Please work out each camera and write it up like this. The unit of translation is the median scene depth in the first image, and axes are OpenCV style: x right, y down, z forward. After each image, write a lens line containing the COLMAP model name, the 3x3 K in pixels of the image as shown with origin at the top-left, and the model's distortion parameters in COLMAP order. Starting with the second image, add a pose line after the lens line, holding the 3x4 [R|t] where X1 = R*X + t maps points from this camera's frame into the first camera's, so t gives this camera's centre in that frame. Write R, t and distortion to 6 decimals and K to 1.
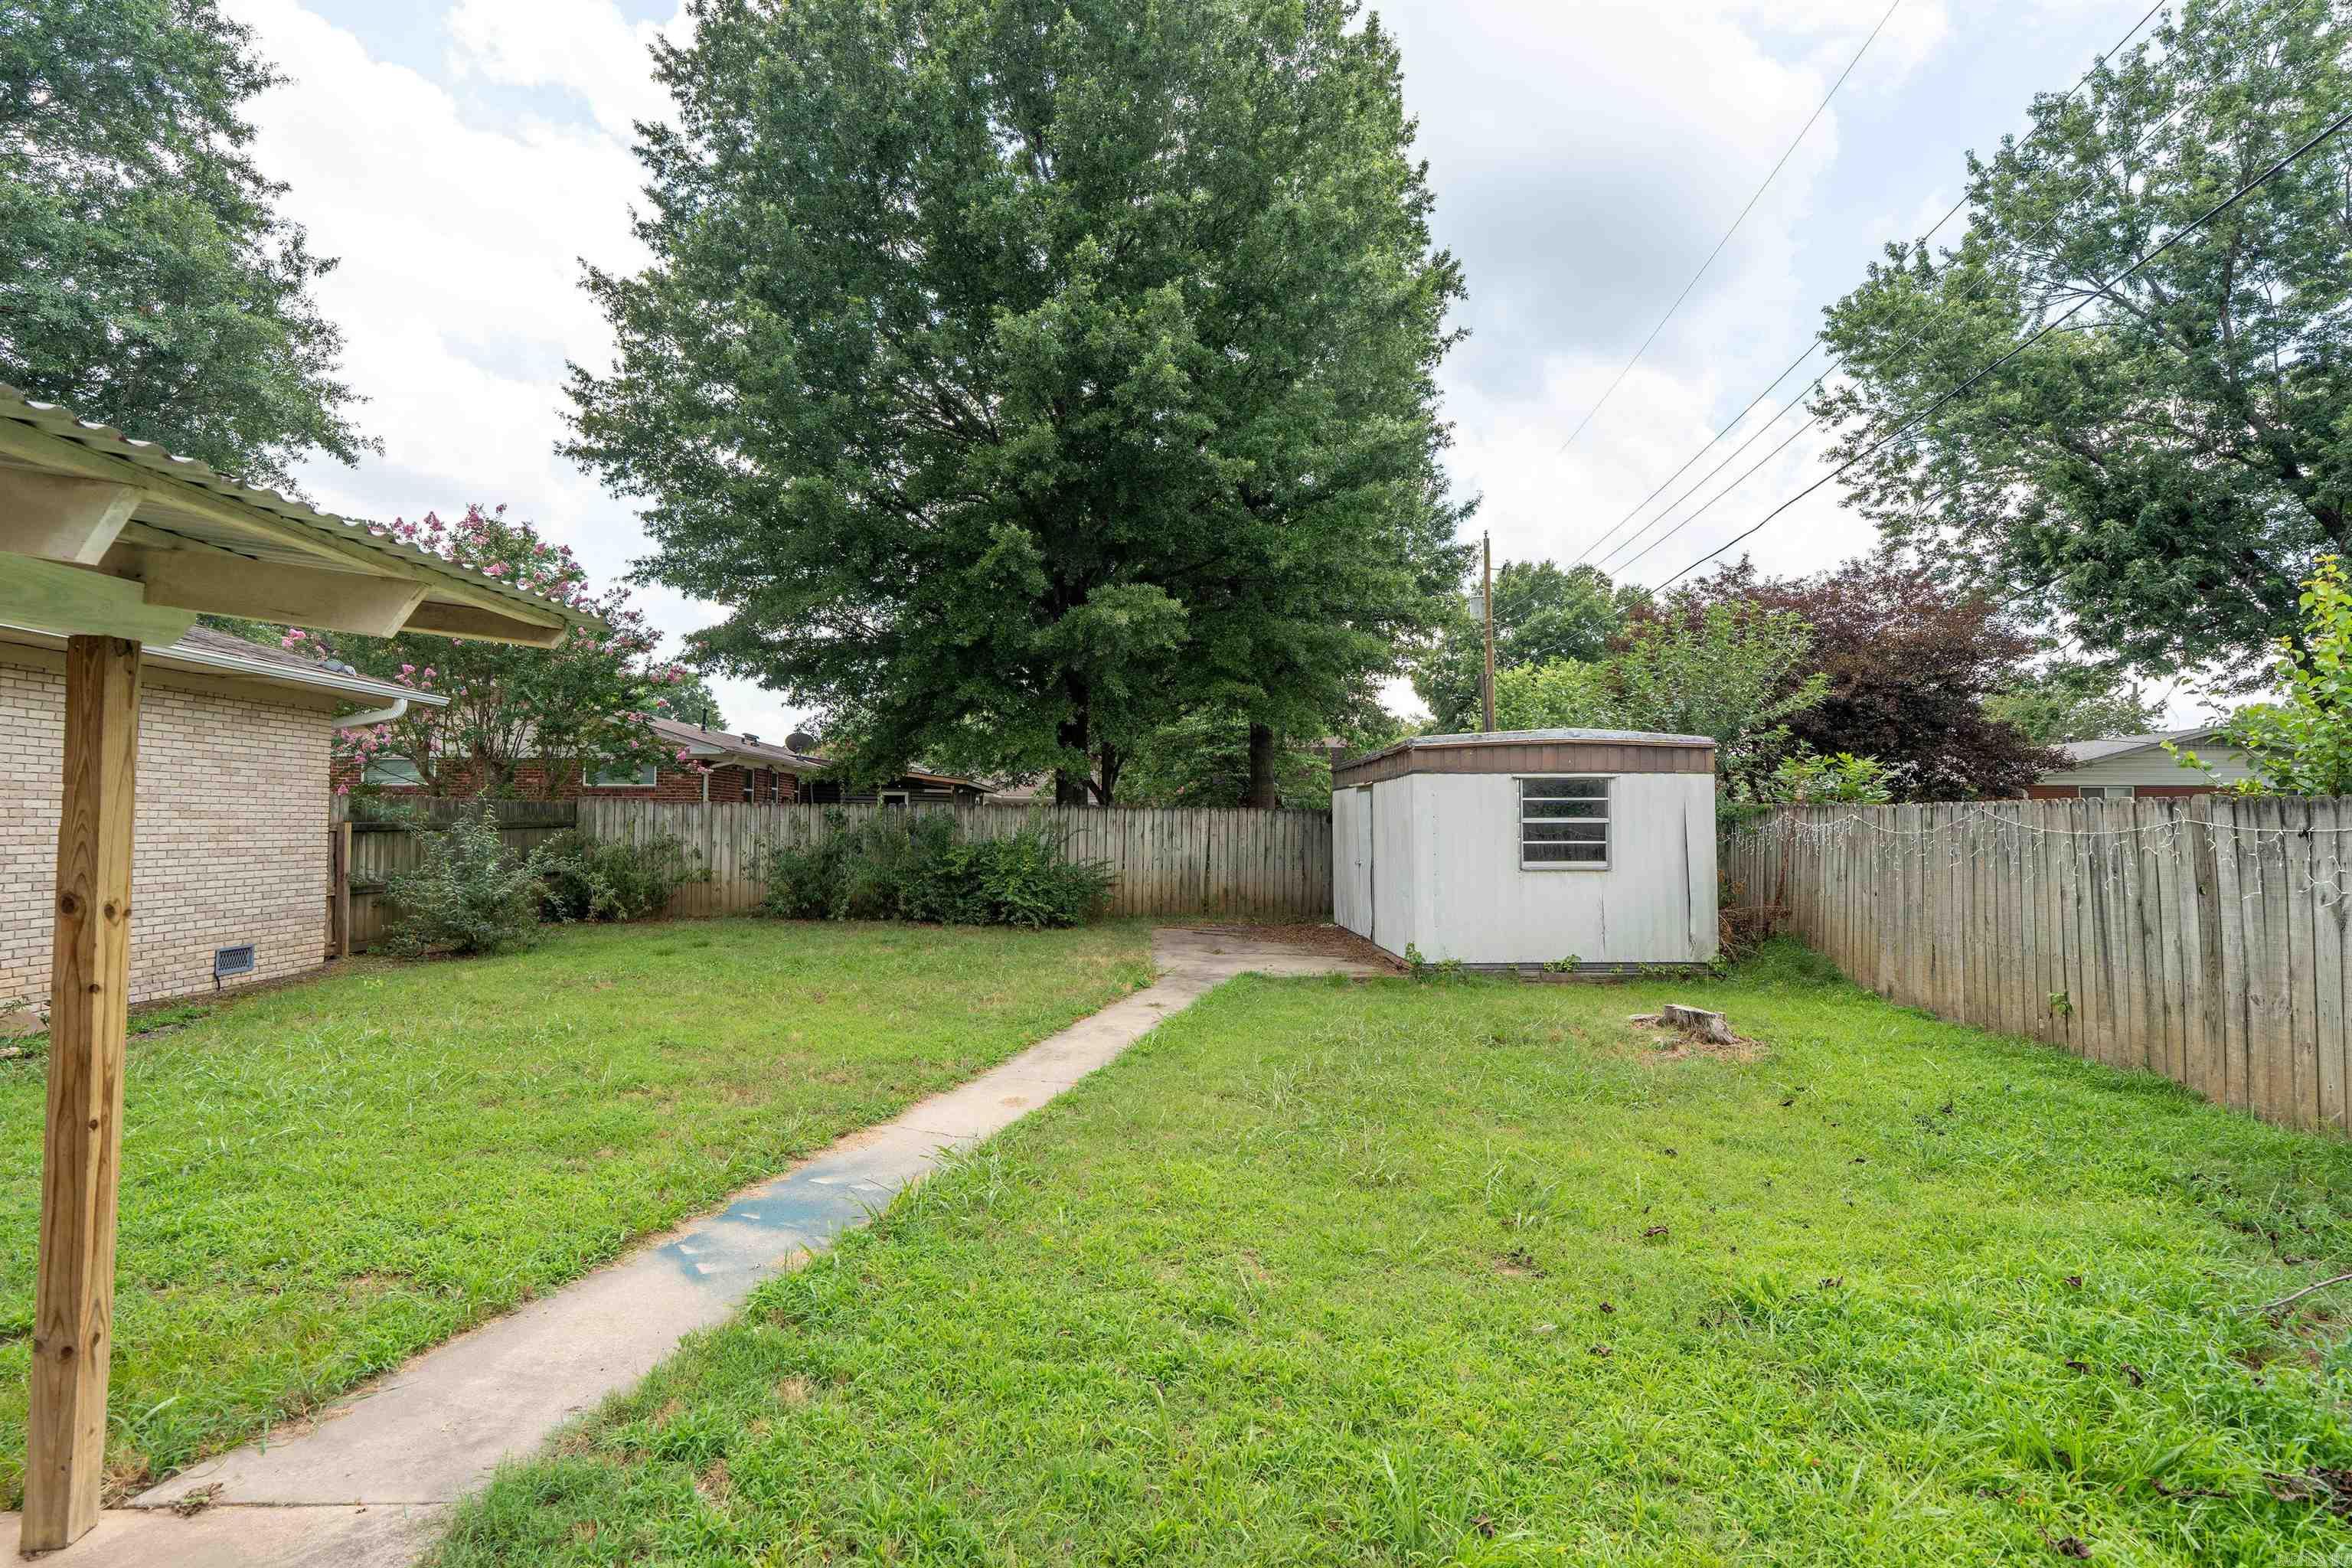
lens RADIAL K [[1085.6, 0, 1174.2], [0, 1085.6, 784.6], [0, 0, 1]] dist [-0.000486, 0.000353]
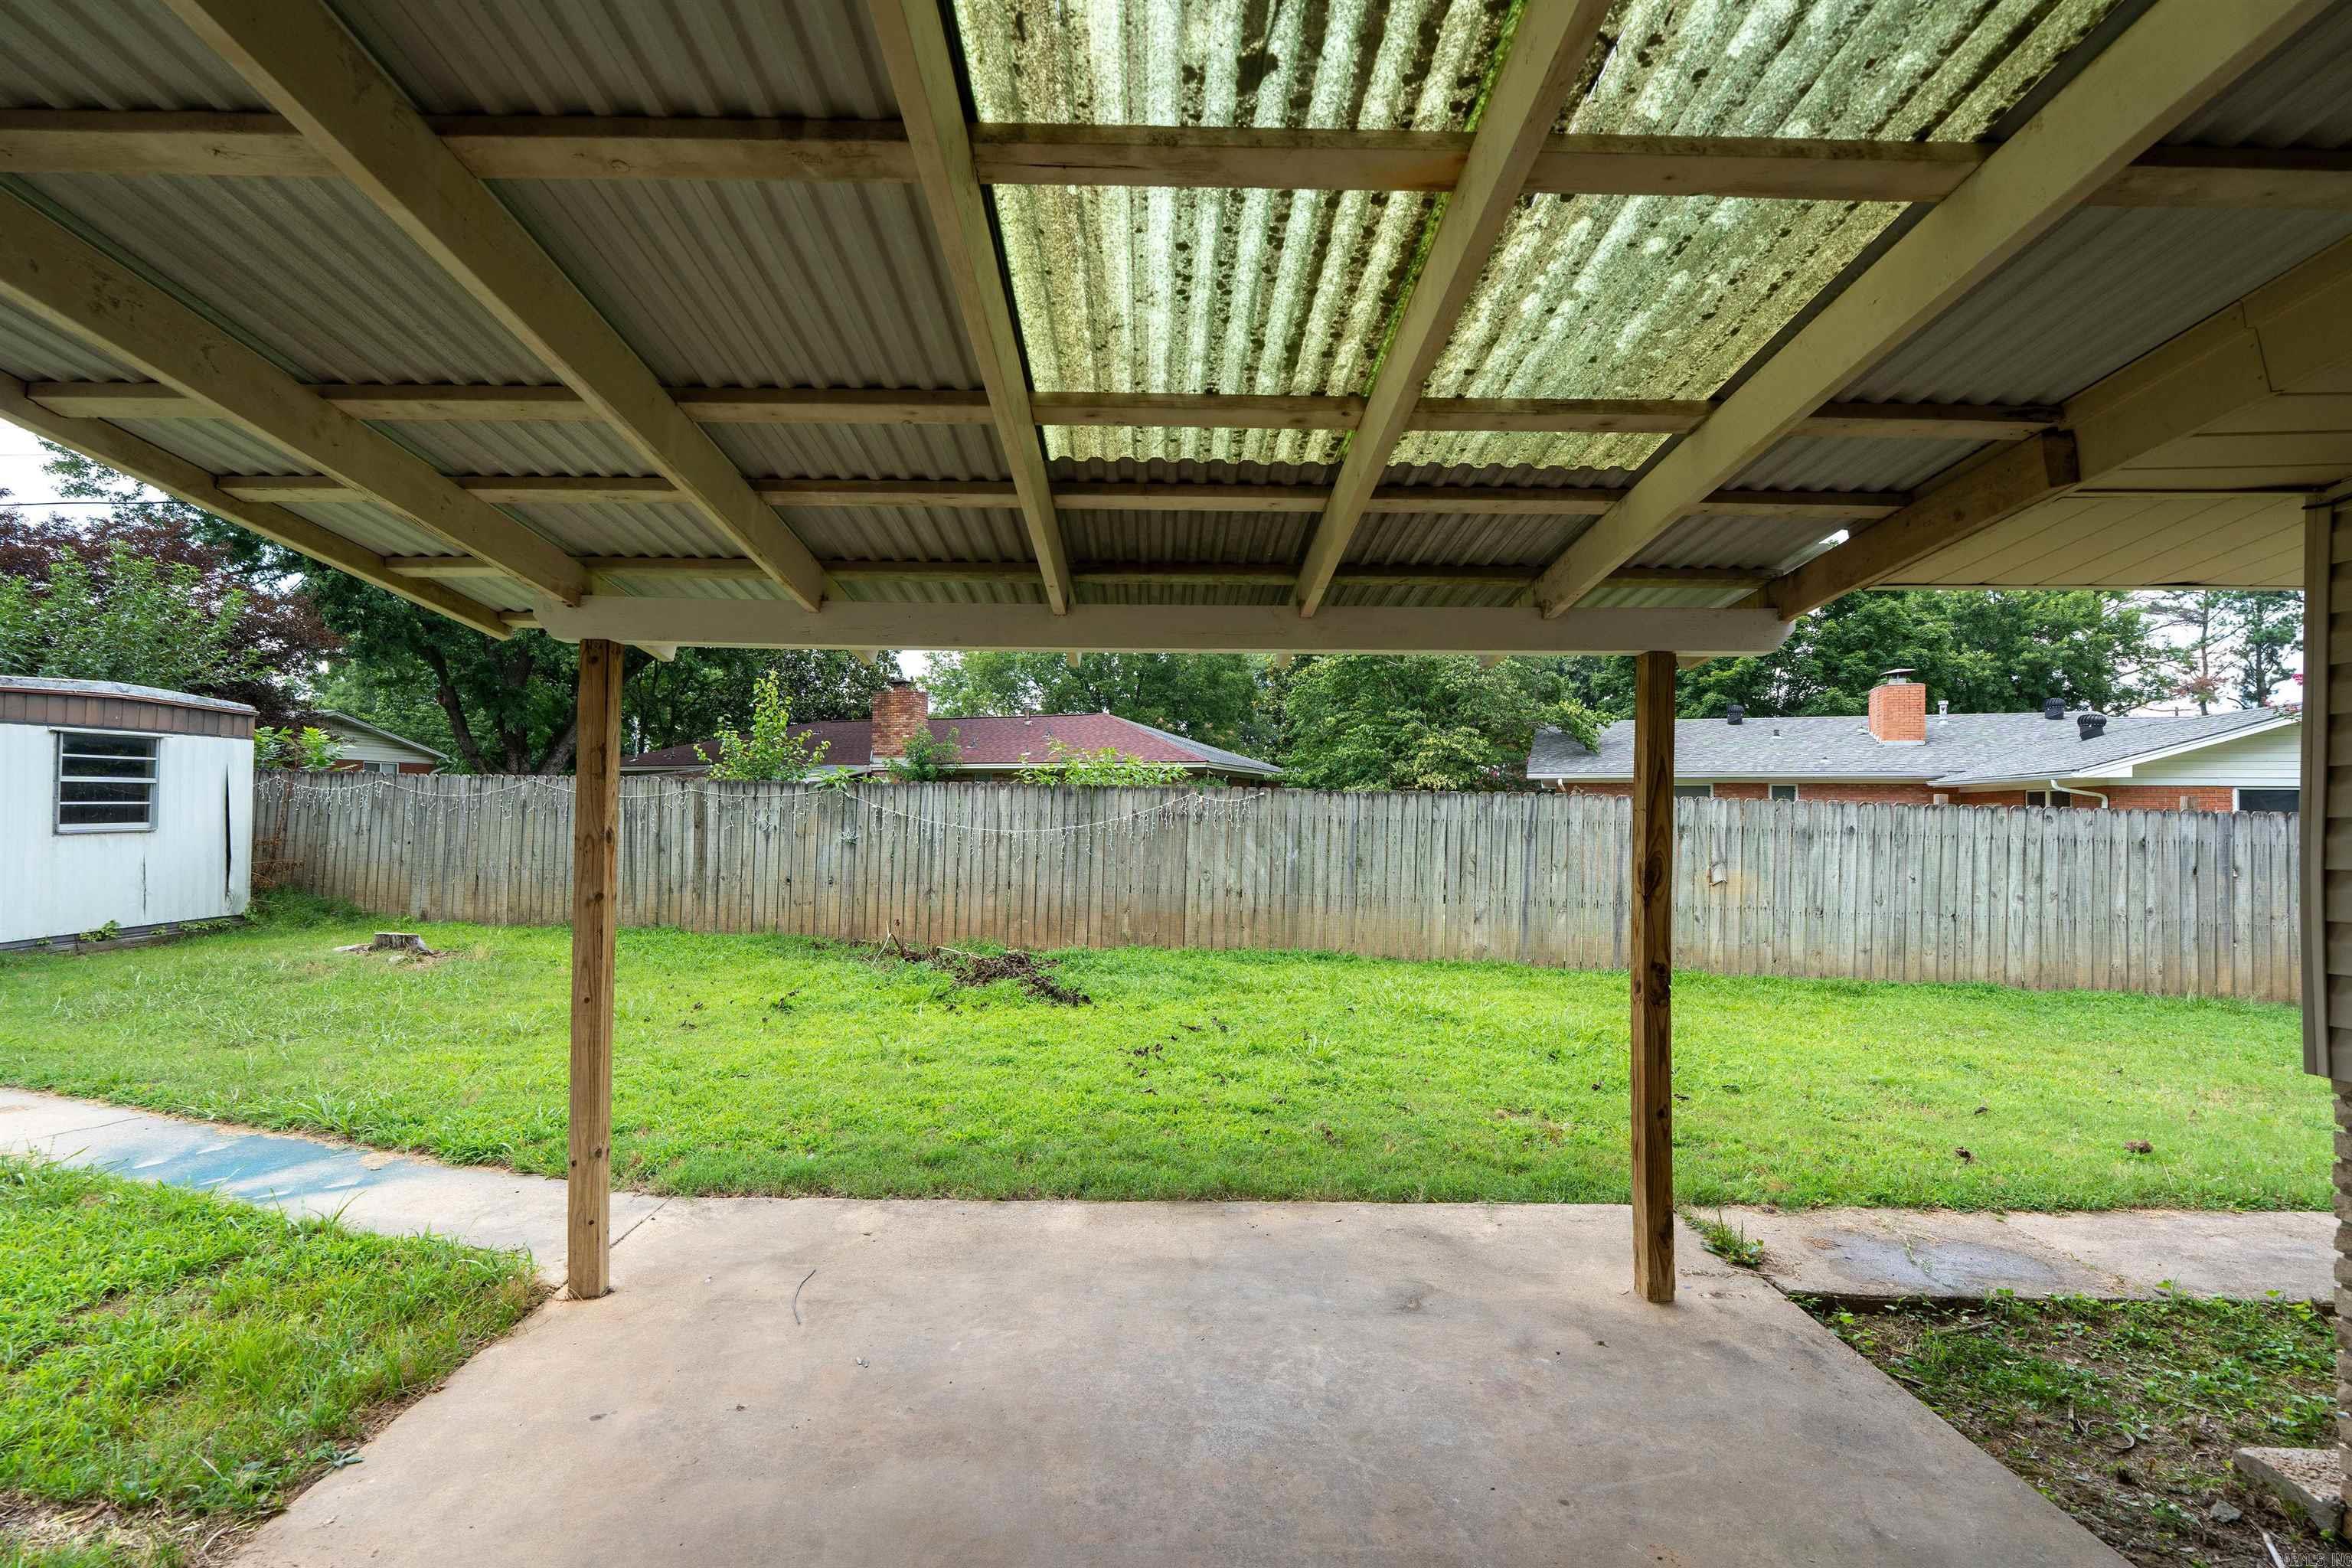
lens RADIAL K [[1052.9, 0, 1171.9], [0, 1052.9, 781.1], [0, 0, 1]] dist [-0.006181, 0.001780]
pose [[0.027002, 0.022064, 0.999392, -0.524231], [-0.049278, 0.998570, -0.020715, 0.007839], [-0.998420, -0.048688, 0.028051, 0.055835]]
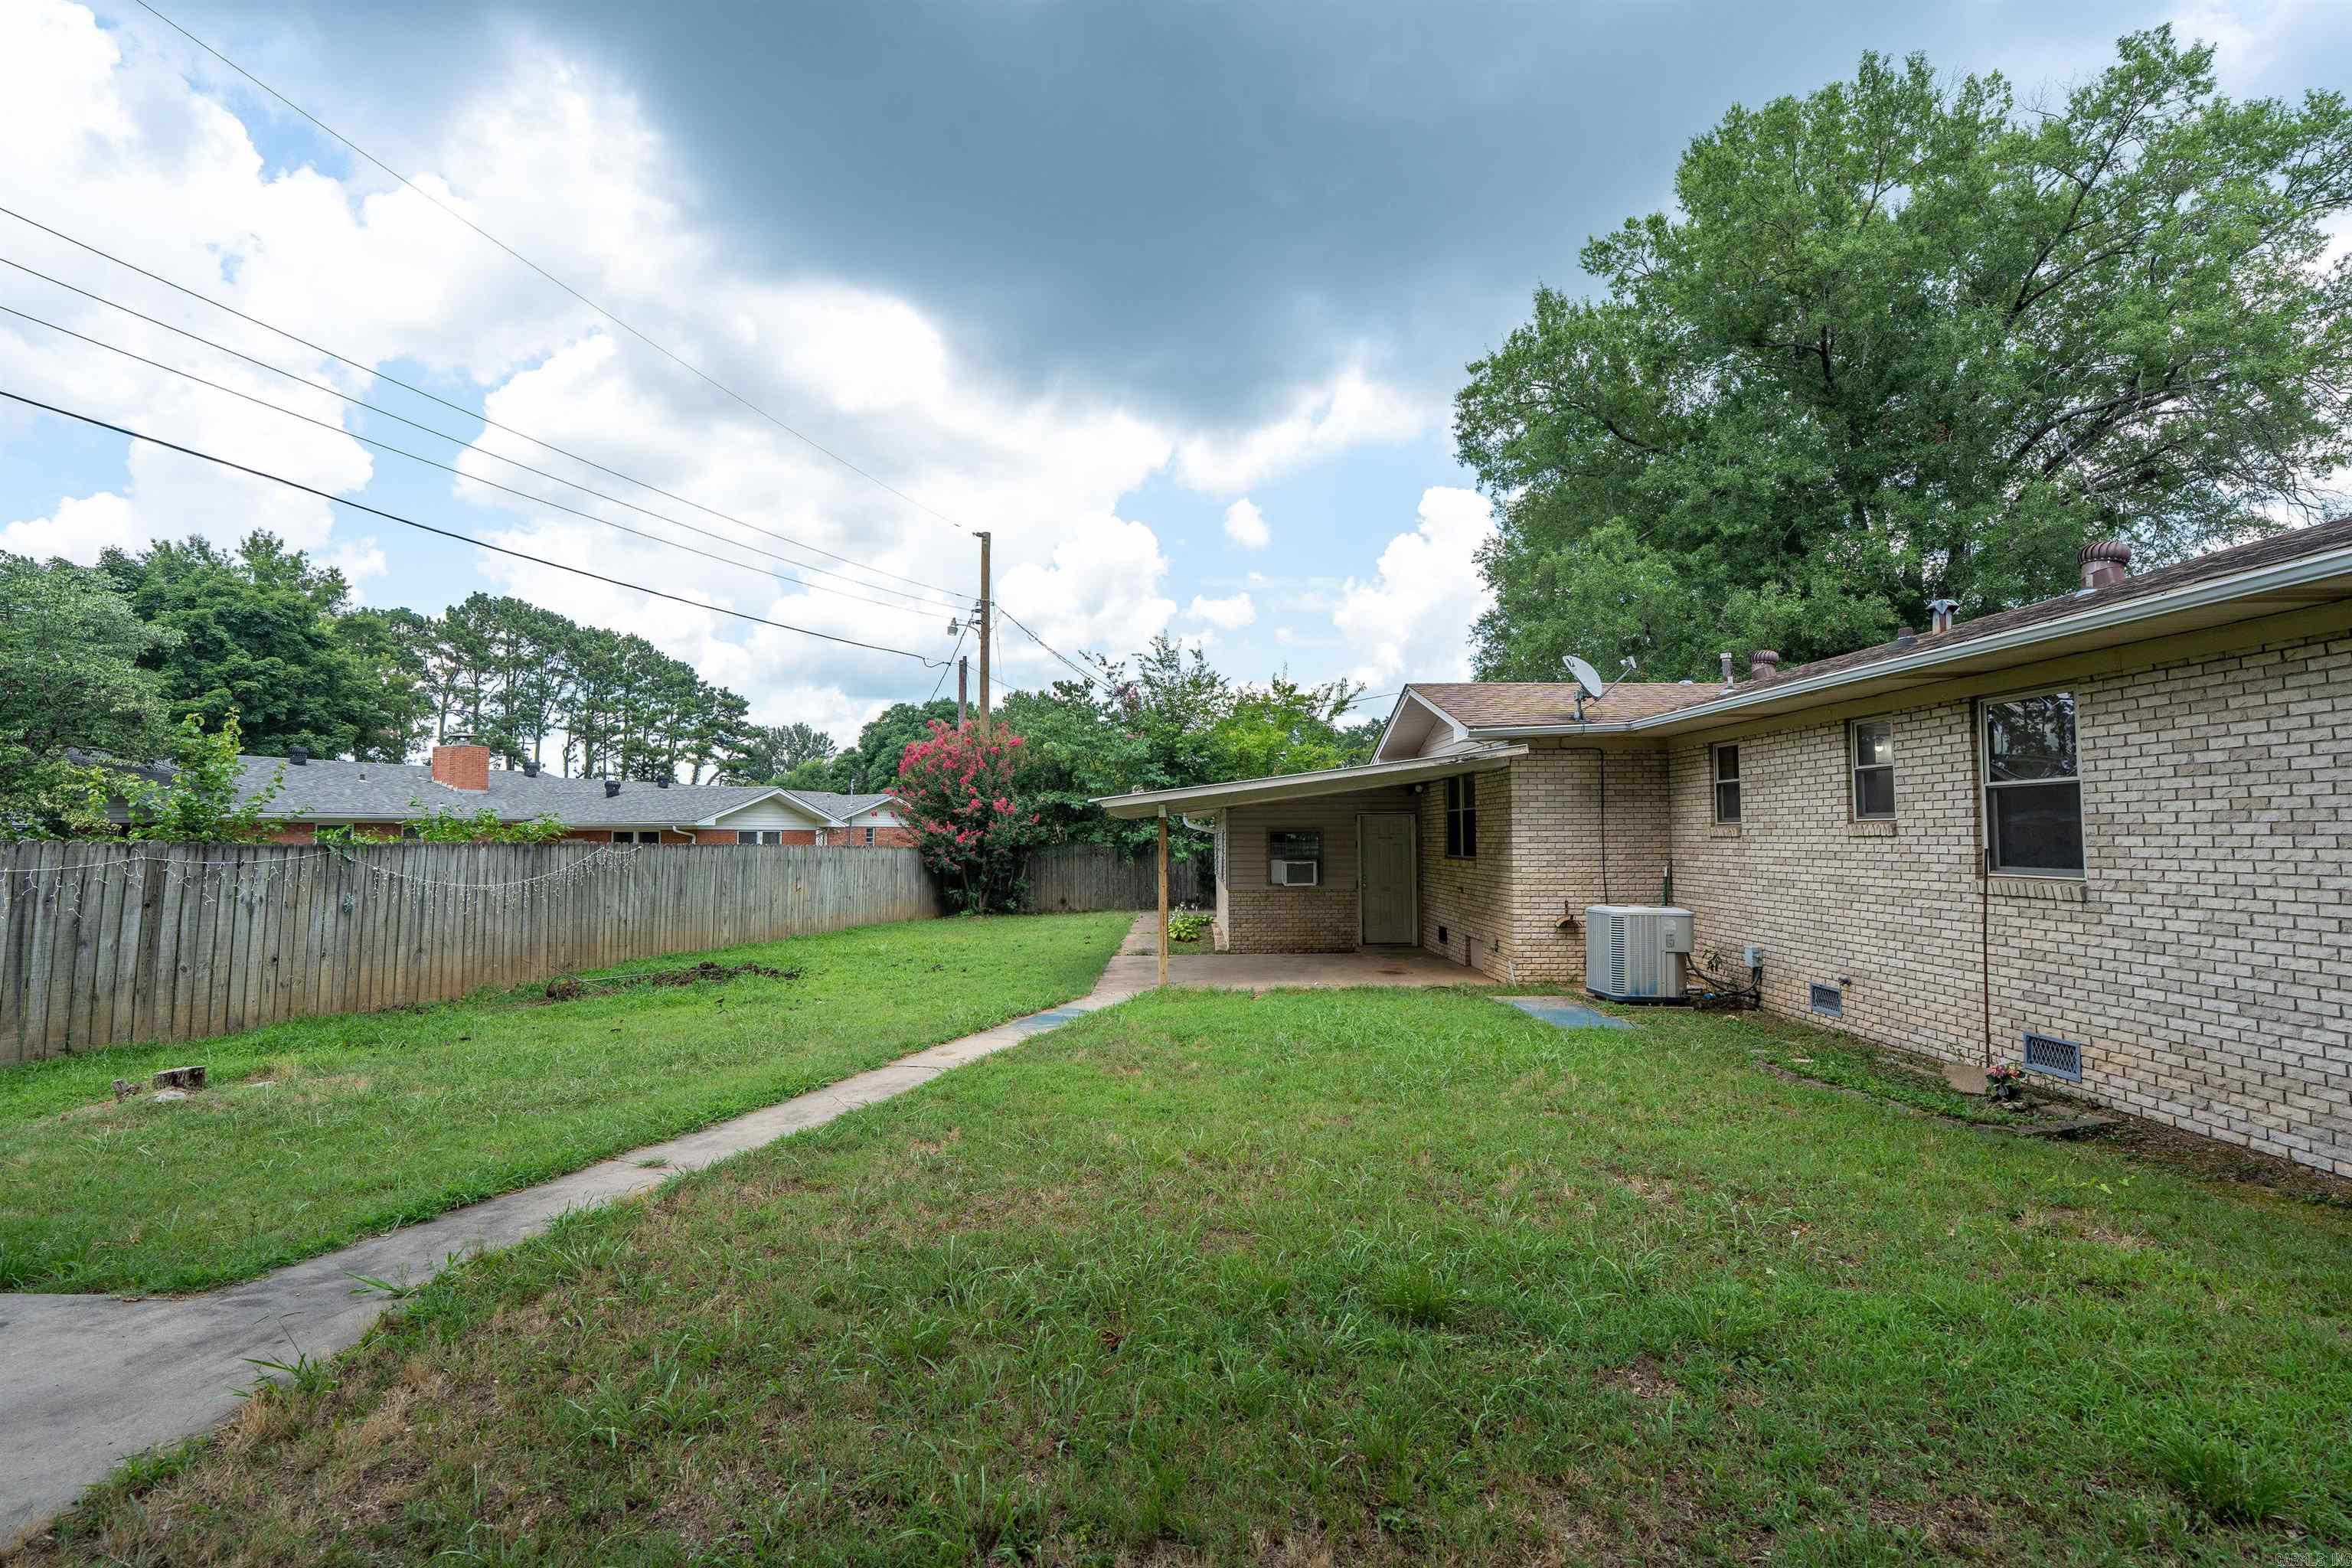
lens RADIAL K [[1052.9, 0, 1171.9], [0, 1052.9, 781.1], [0, 0, 1]] dist [-0.006181, 0.001780]
pose [[-0.998487, 0.003701, 0.054862, -0.290668], [-0.001334, 0.995807, -0.091466, 0.033315], [-0.054970, -0.091400, -0.994296, 1.331918]]
